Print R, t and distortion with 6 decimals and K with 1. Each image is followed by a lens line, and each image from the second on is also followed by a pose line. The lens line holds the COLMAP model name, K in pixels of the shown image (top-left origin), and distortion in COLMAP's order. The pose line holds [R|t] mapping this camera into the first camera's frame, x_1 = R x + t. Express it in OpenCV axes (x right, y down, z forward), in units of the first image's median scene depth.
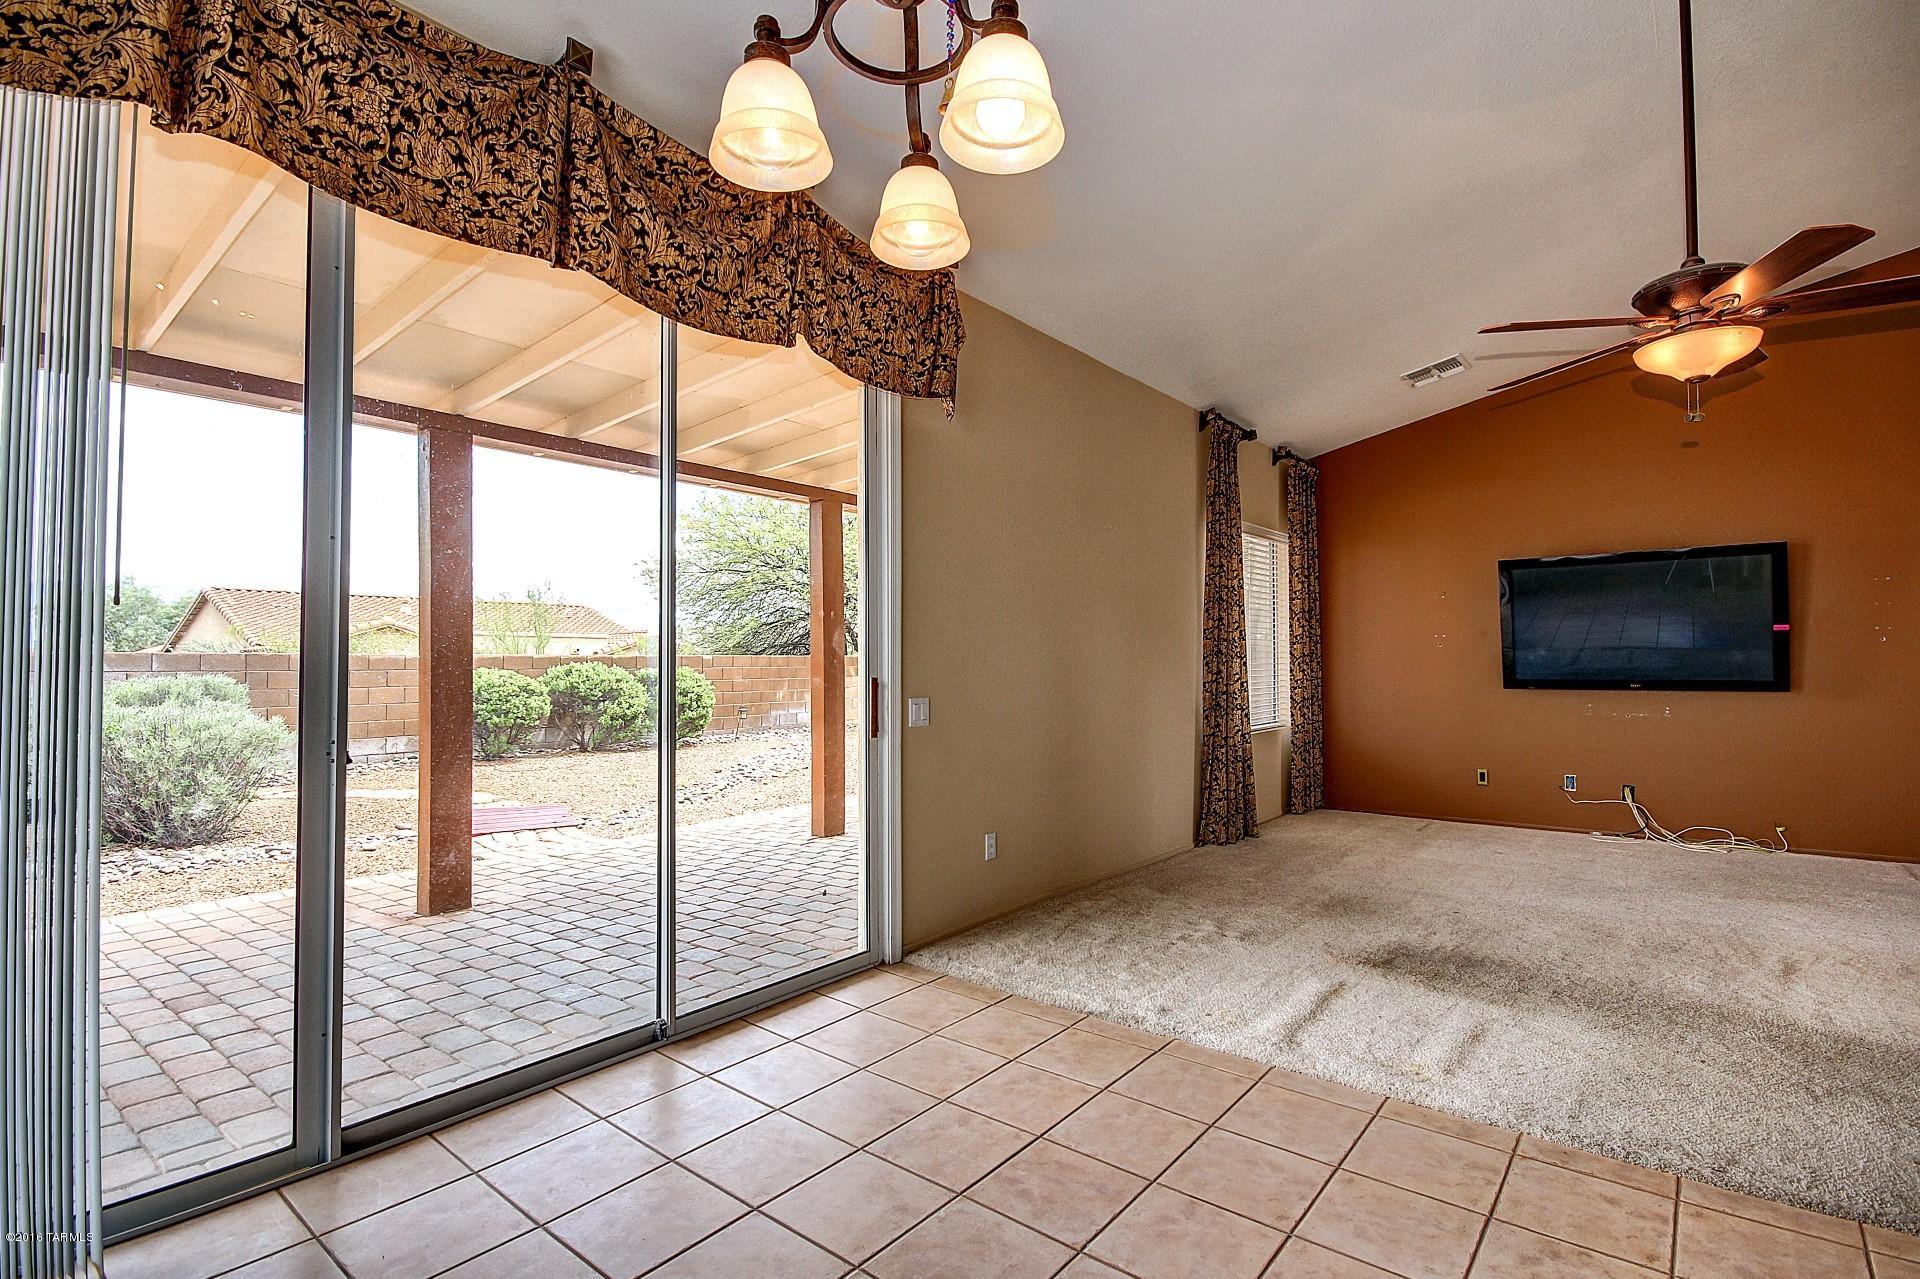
lens RADIAL K [[912.7, 0, 996.0], [0, 912.7, 638.4], [0, 0, 1]] dist [0.003405, -0.006808]
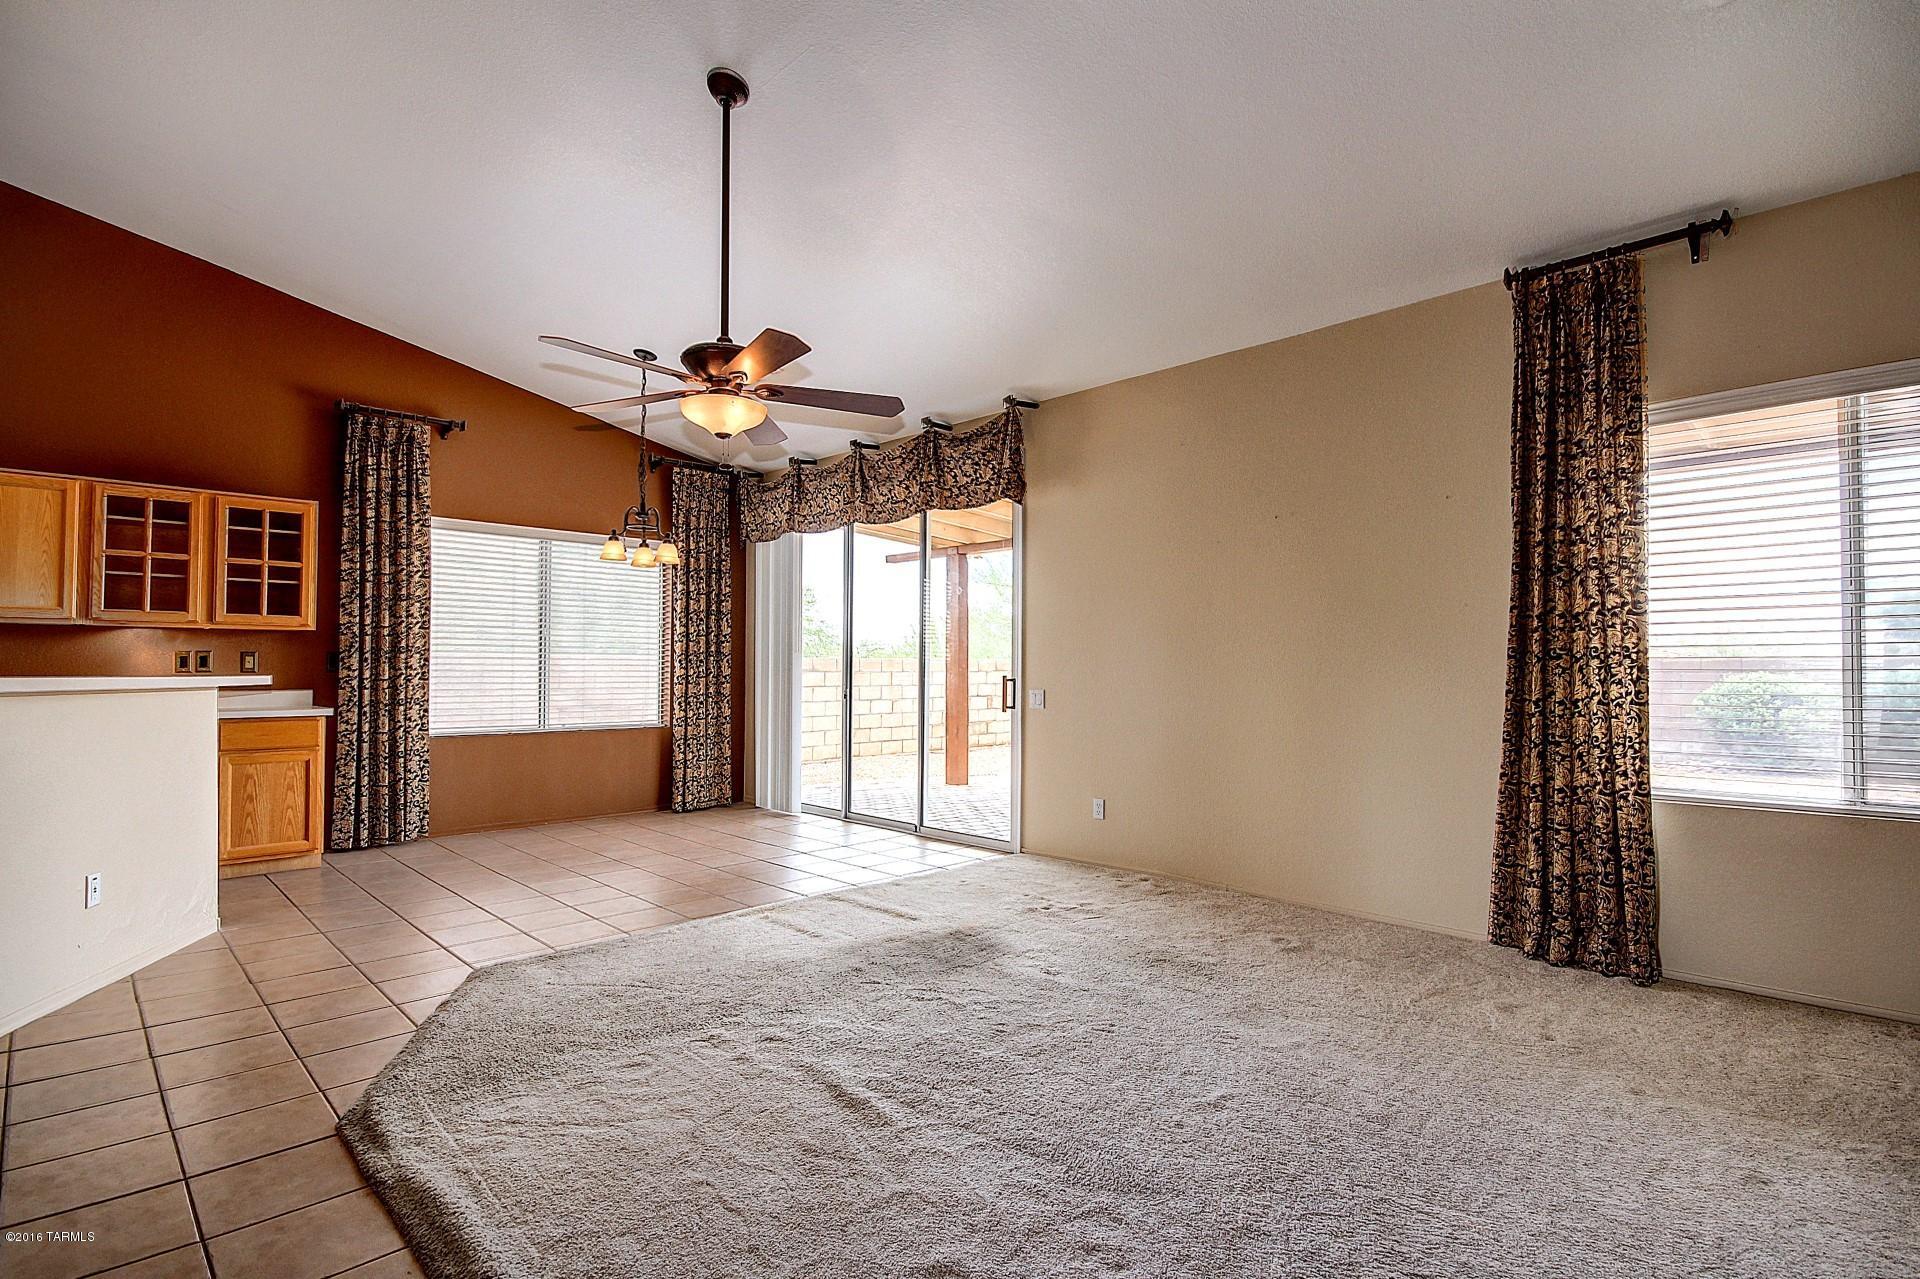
lens RADIAL K [[912.7, 0, 1000.0], [0, 912.7, 656.8], [0, 0, 1]] dist [0.003405, -0.006808]
pose [[-0.101513, -0.012583, -0.994755, 1.693625], [0.025883, 0.999548, -0.015285, 0.037233], [0.994497, -0.027299, -0.101142, 1.302763]]
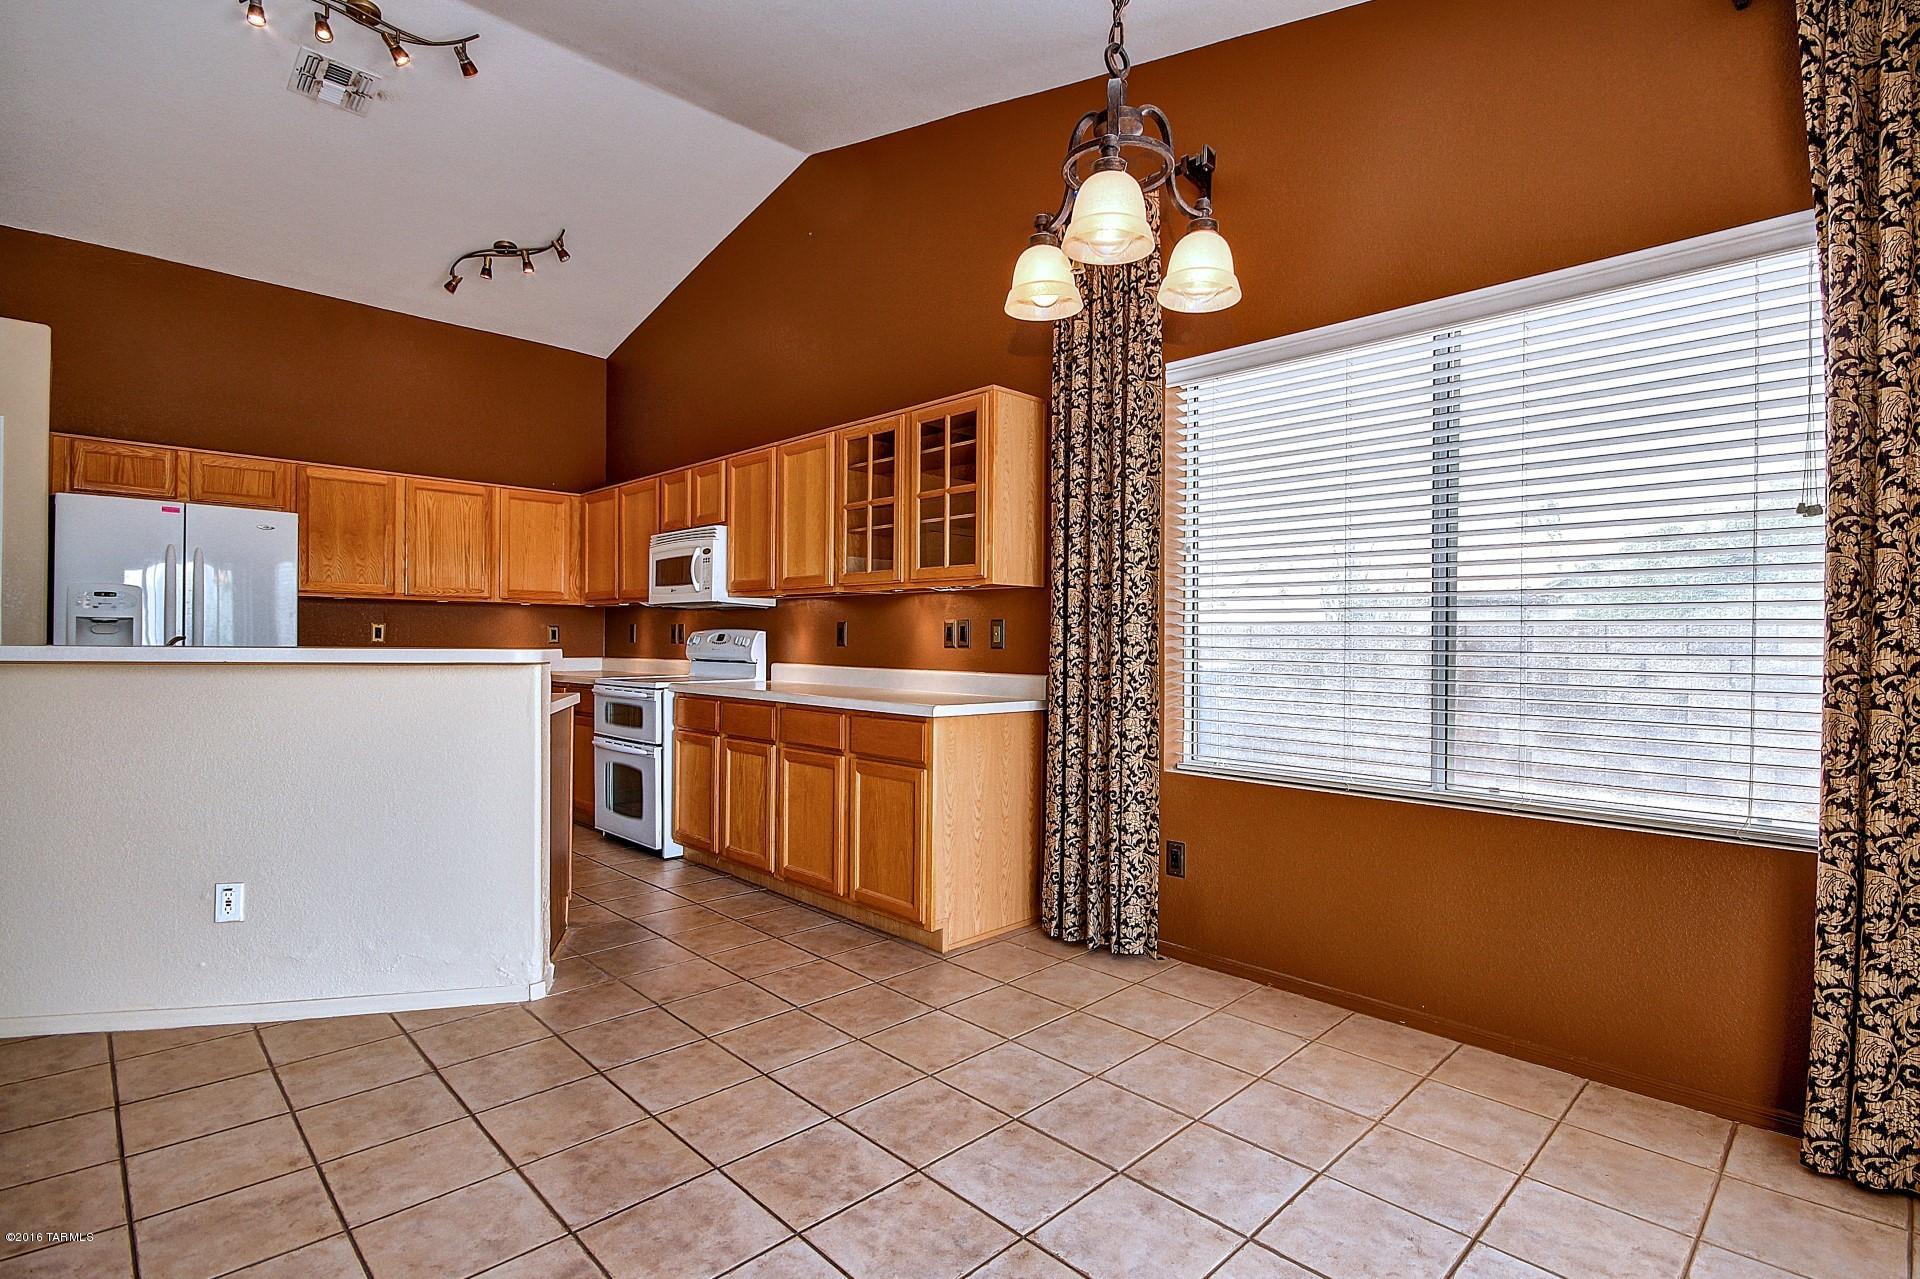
lens RADIAL K [[912.7, 0, 1004.2], [0, 912.7, 640.7], [0, 0, 1]] dist [0.003405, -0.006808]
pose [[-0.993635, -0.006320, 0.112471, -0.059826], [-0.009415, 0.999591, -0.027007, 0.026695], [-0.112254, -0.027894, -0.993288, 0.946025]]
